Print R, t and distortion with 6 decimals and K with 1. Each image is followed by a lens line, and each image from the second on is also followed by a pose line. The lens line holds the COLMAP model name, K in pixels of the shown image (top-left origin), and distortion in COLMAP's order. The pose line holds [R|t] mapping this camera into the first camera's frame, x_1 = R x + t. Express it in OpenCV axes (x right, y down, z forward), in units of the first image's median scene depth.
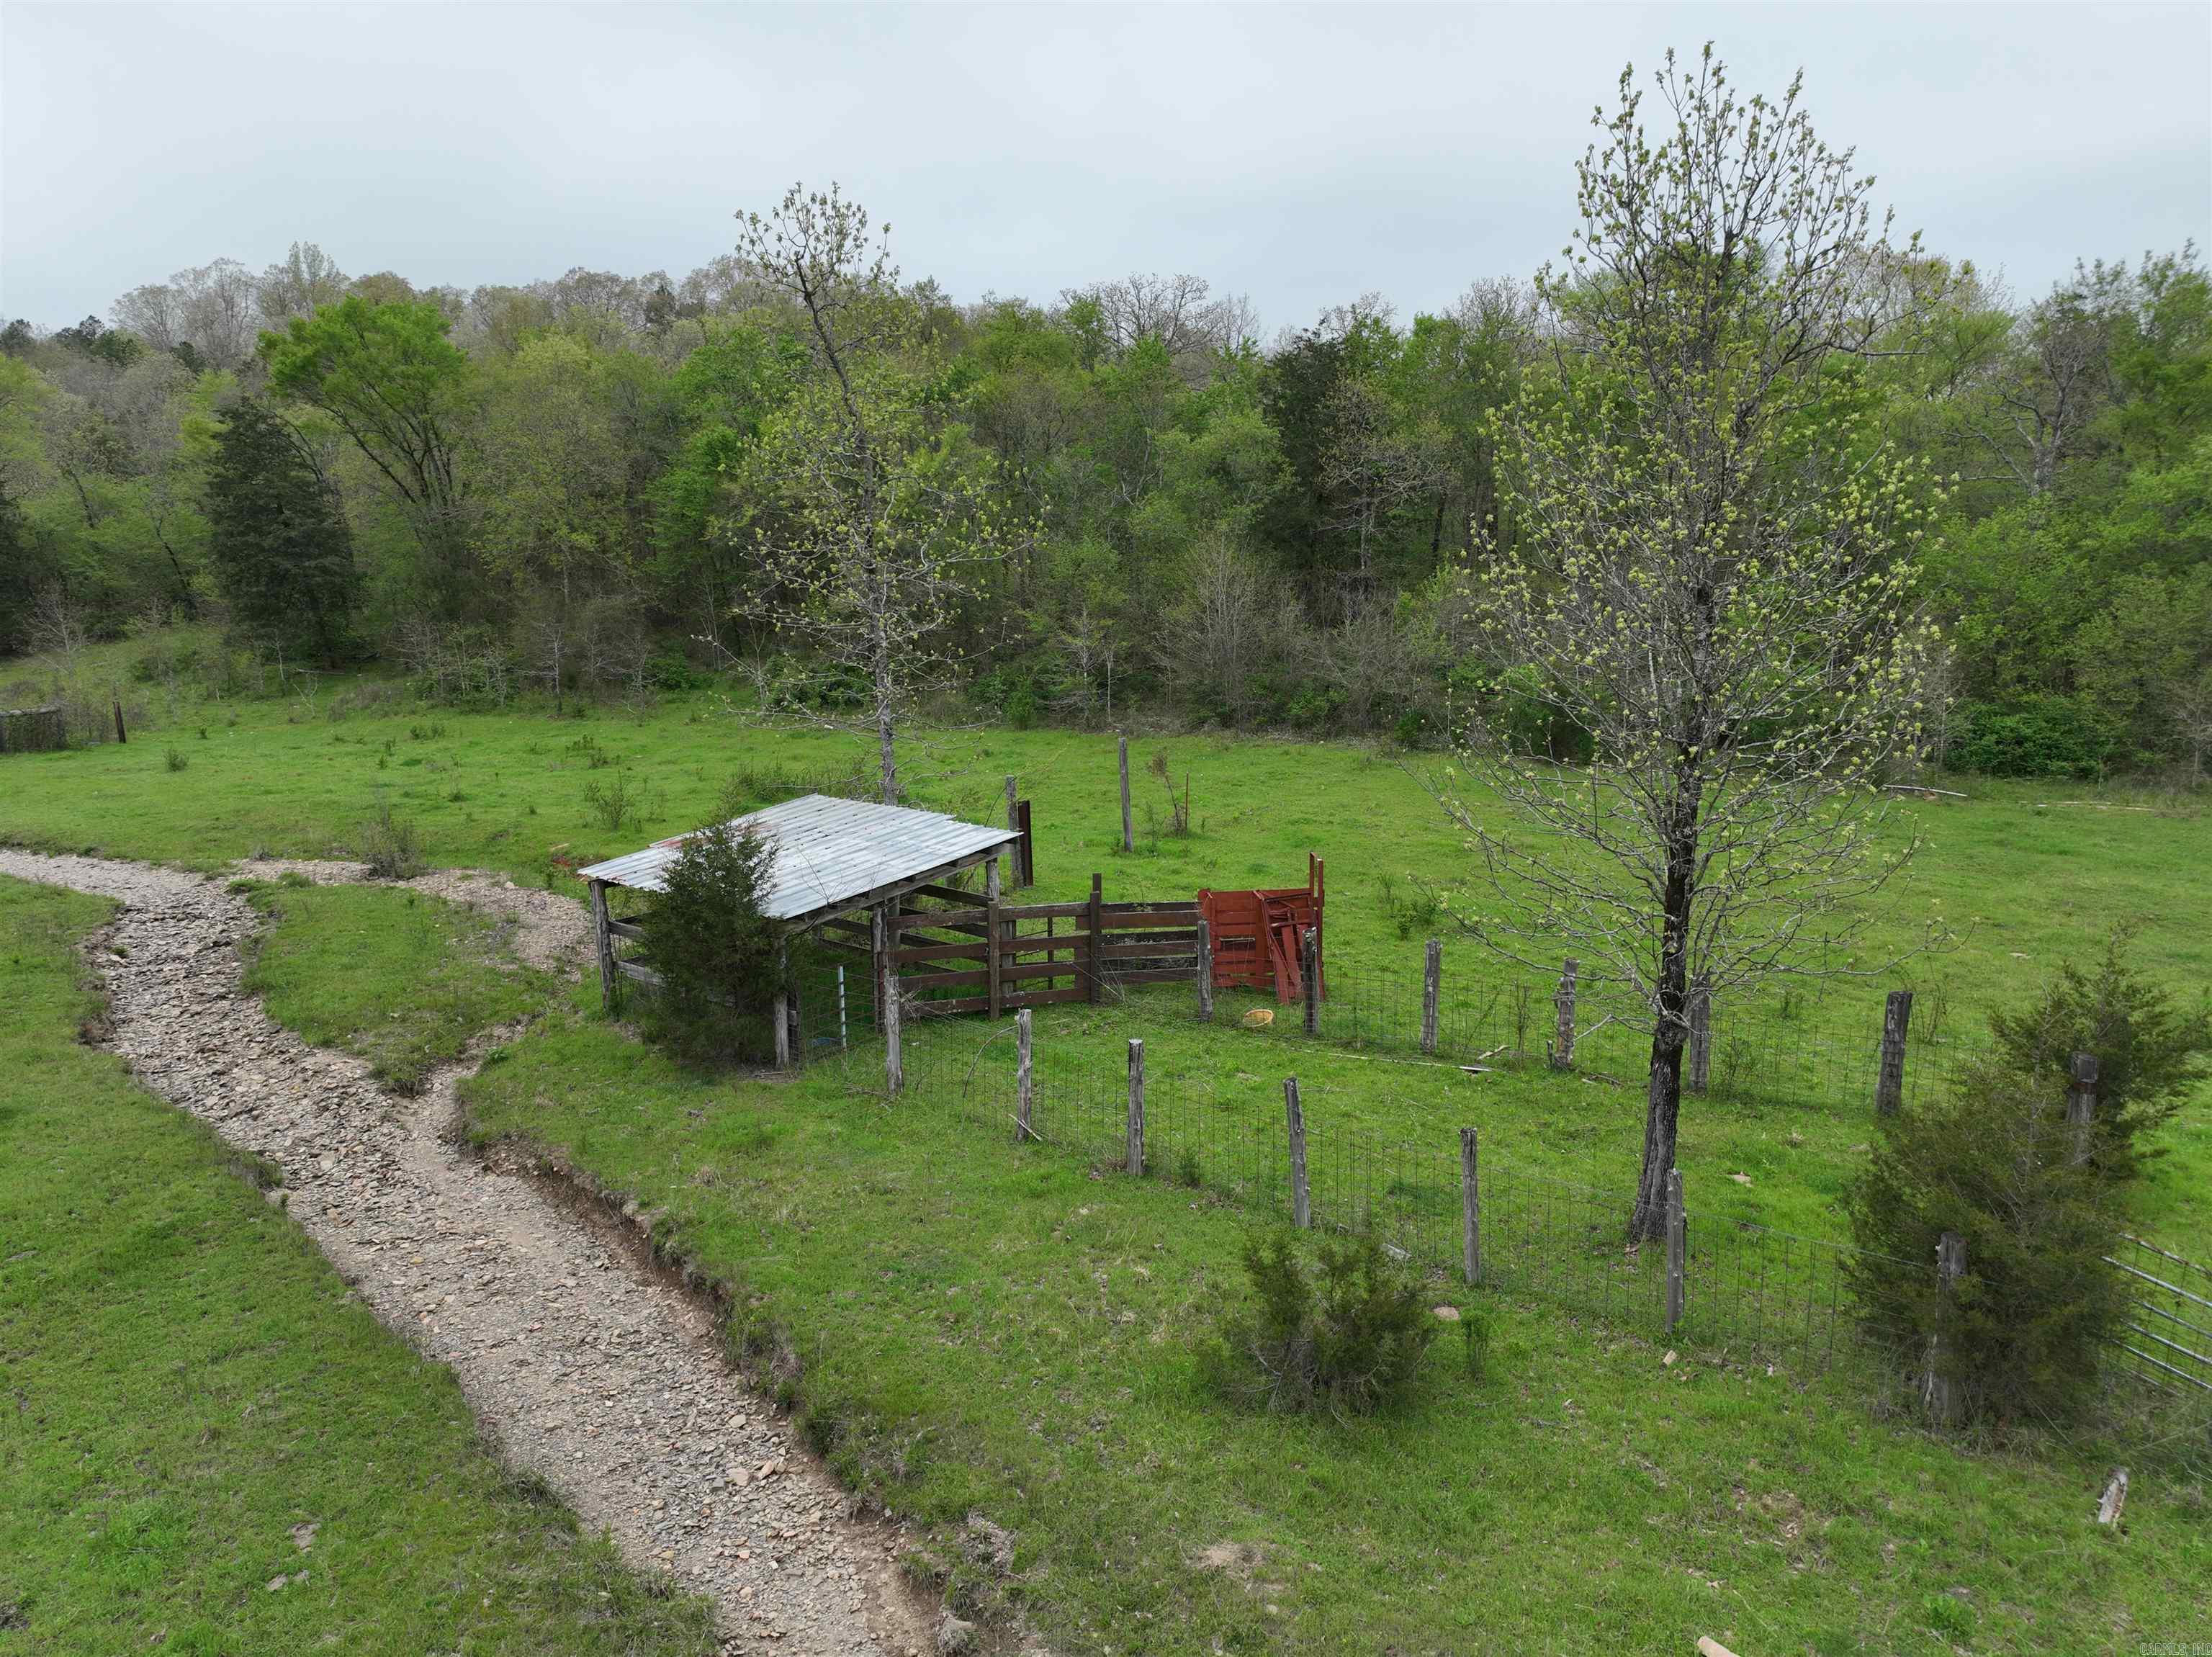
lens RADIAL K [[1541.3, 0, 1103.4], [0, 1541.3, 839.5], [0, 0, 1]] dist [0.003271, 0.004684]
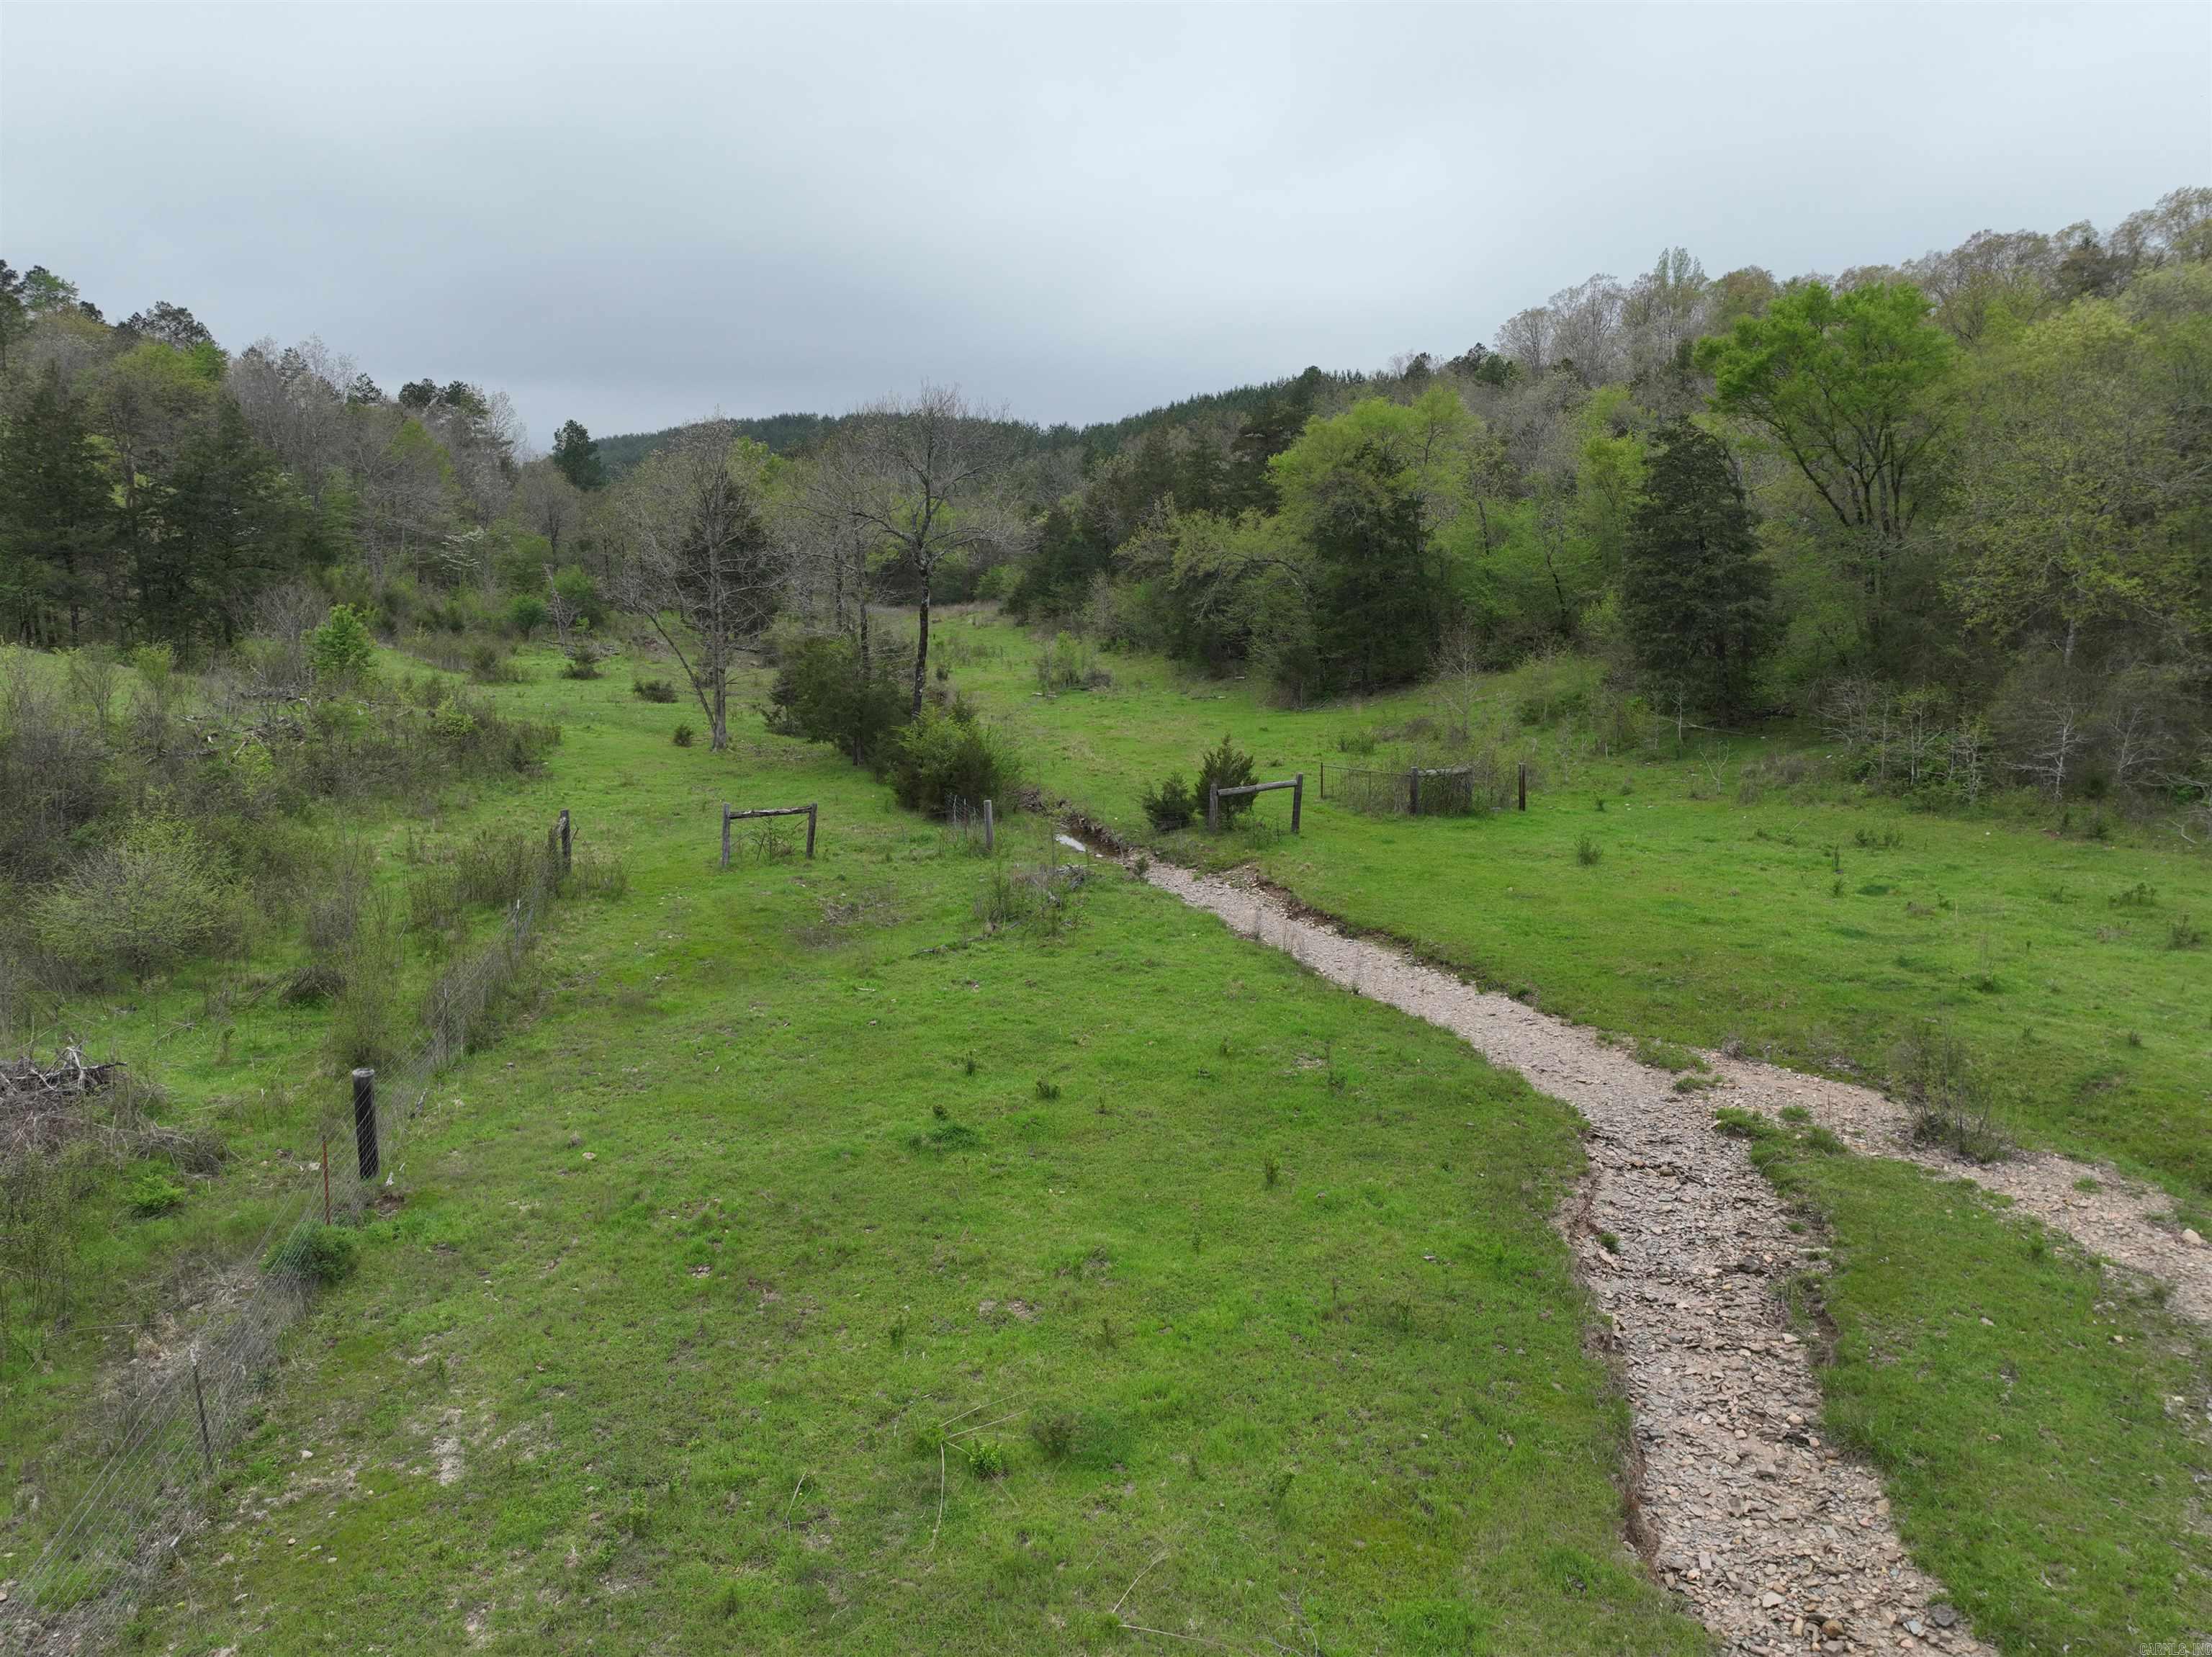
lens RADIAL K [[1518.6, 0, 1106.0], [0, 1518.6, 828.5], [0, 0, 1]] dist [0.003258, 0.000585]
pose [[0.714953, 0.123049, -0.688259, -0.166836], [-0.122028, 0.991243, 0.050456, -0.057290], [0.688441, 0.047914, 0.723708, 0.160675]]
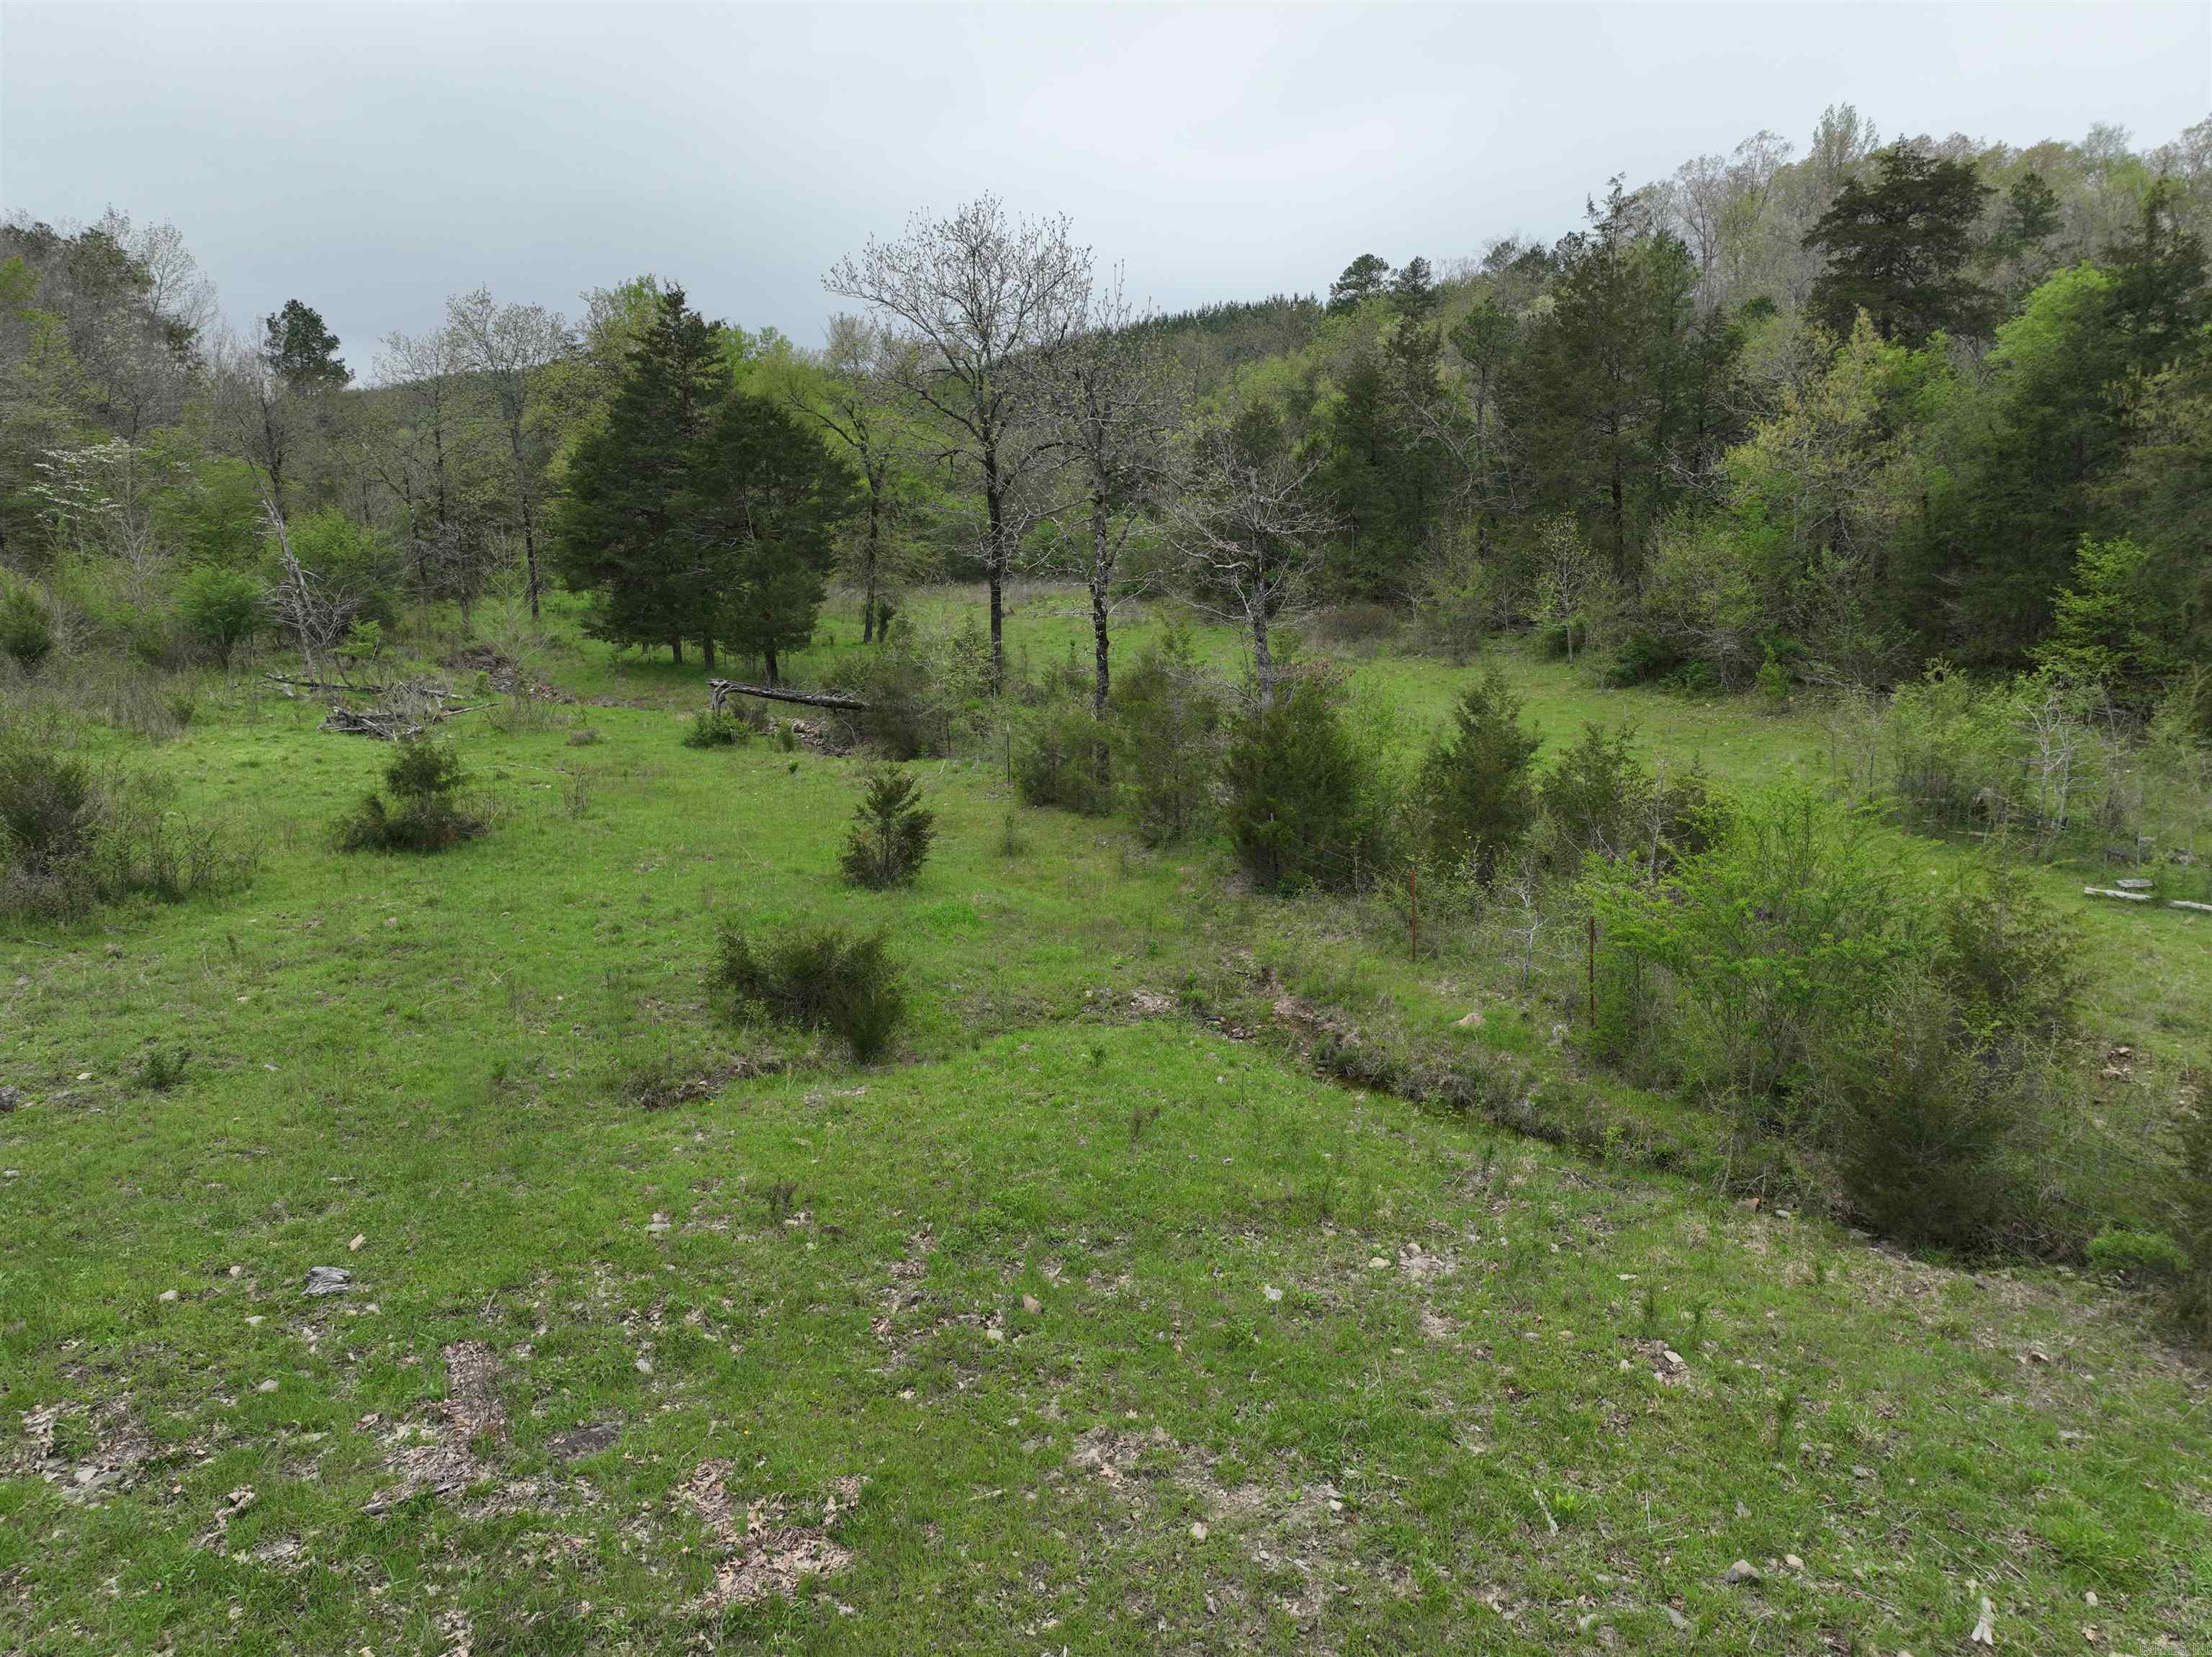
lens RADIAL K [[1518.6, 0, 1106.0], [0, 1518.6, 828.5], [0, 0, 1]] dist [0.003258, 0.000585]
pose [[0.813288, 0.109832, -0.571401, -1.115838], [-0.100979, 0.993764, 0.047291, -0.106862], [0.573032, 0.019238, 0.819307, 0.610000]]
